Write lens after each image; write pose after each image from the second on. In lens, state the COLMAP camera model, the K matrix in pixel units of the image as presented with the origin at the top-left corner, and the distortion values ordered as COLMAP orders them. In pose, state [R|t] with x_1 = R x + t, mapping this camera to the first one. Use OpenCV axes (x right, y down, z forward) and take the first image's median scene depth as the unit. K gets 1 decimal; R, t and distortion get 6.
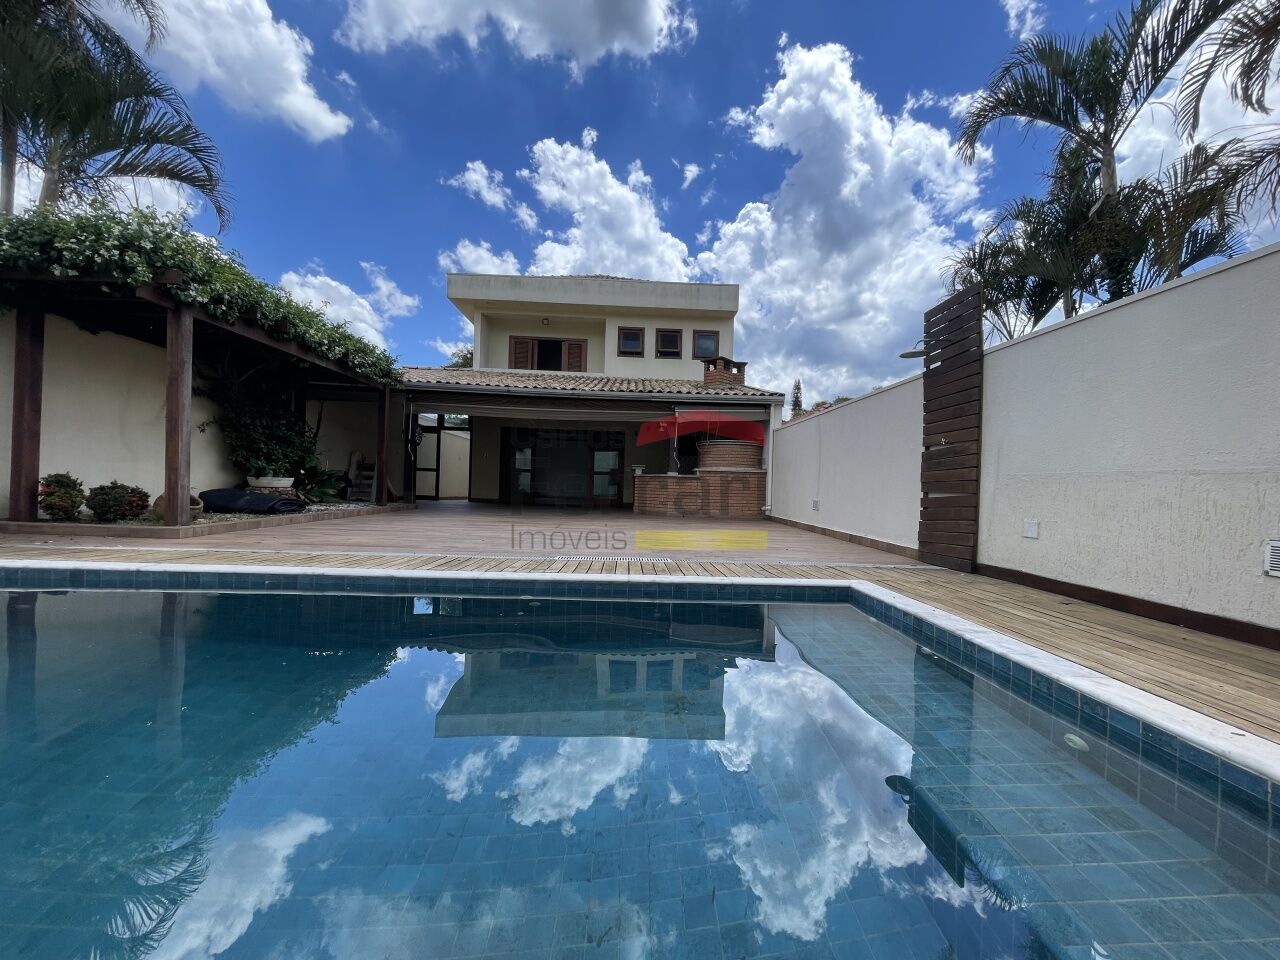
lens RADIAL K [[513.7, 0, 646.3], [0, 513.7, 487.1], [0, 0, 1]] dist [-0.001957, -0.000289]
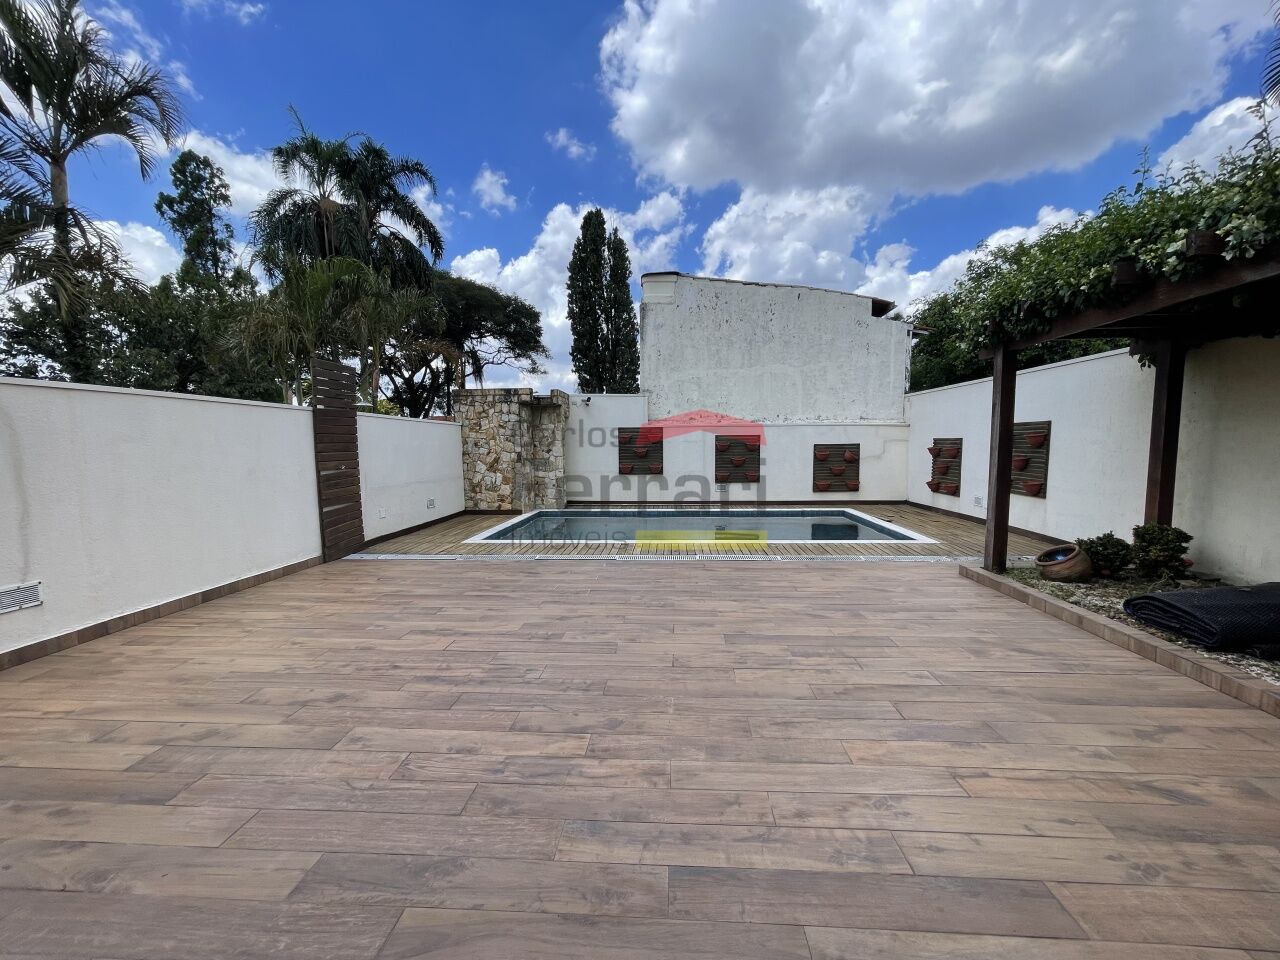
lens RADIAL K [[513.7, 0, 646.3], [0, 513.7, 487.1], [0, 0, 1]] dist [-0.001957, -0.000289]
pose [[-0.991993, -0.029804, 0.122723, -0.407367], [-0.018642, 0.995666, 0.091118, -0.172323], [-0.124906, 0.088101, -0.988249, 2.176441]]
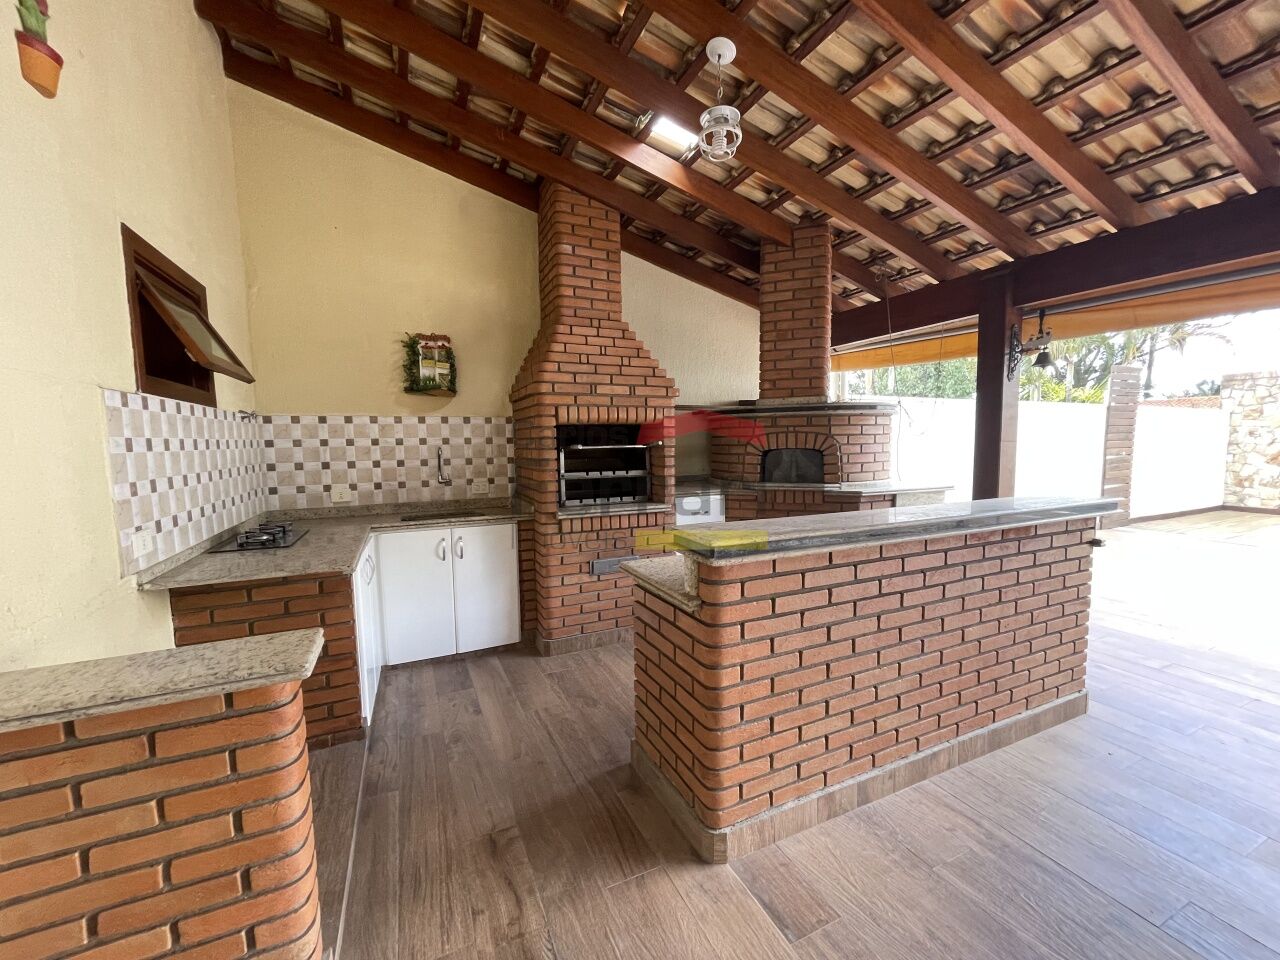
lens RADIAL K [[513.7, 0, 646.3], [0, 513.7, 487.1], [0, 0, 1]] dist [-0.001957, -0.000289]
pose [[-0.364133, -0.107424, 0.925131, -0.401606], [0.004303, 0.993121, 0.117013, -0.175900], [-0.931337, 0.046589, -0.361166, 2.913403]]
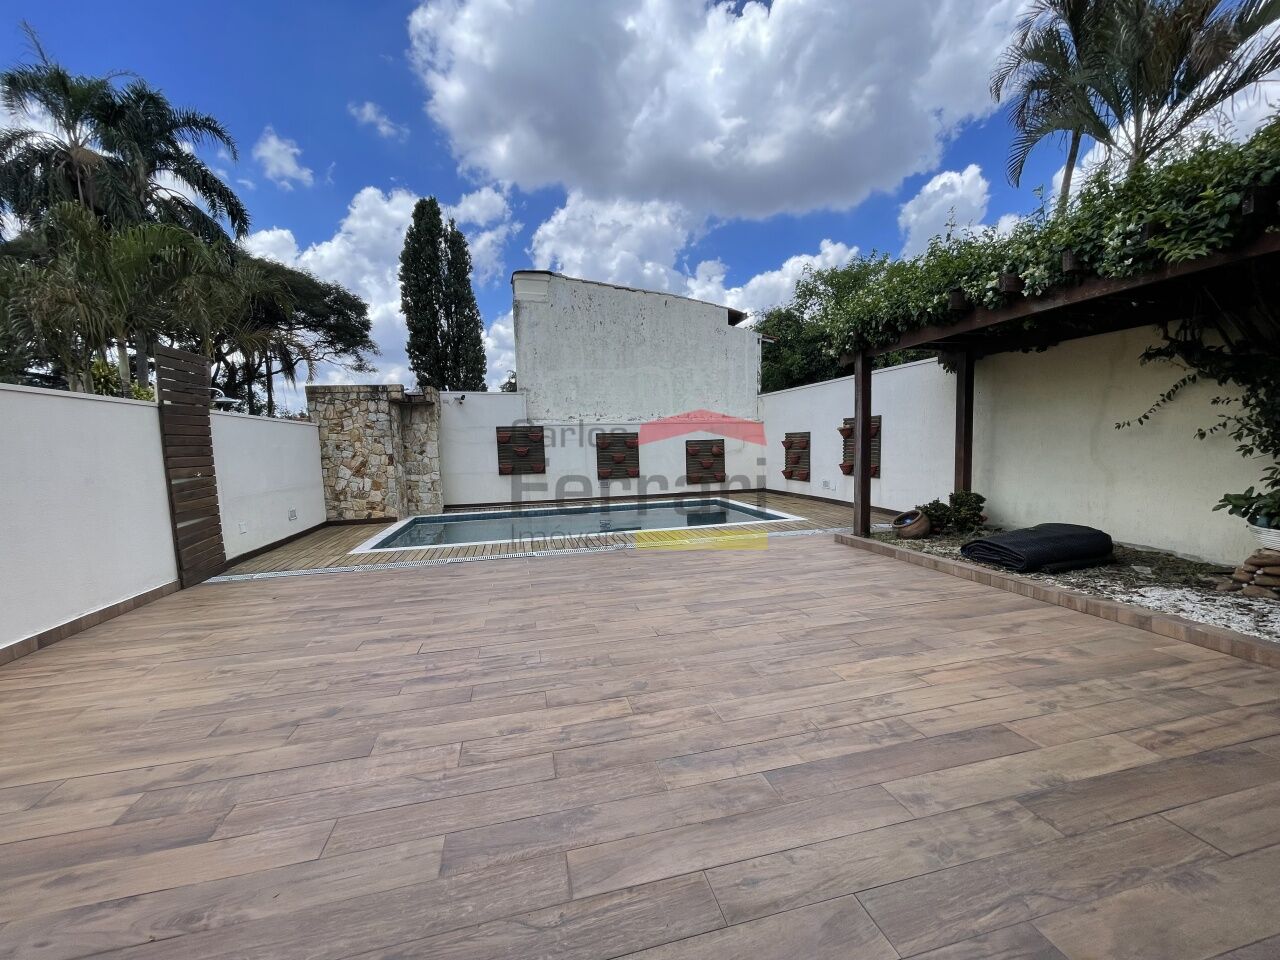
lens RADIAL K [[515.4, 0, 643.1], [0, 515.4, 488.6], [0, 0, 1]] dist [-0.008711, 0.000215]
pose [[-0.984012, 0.018151, -0.177177, -0.218459], [0.002805, 0.996249, 0.086484, -0.150978], [0.178082, 0.084605, -0.980372, 2.227912]]
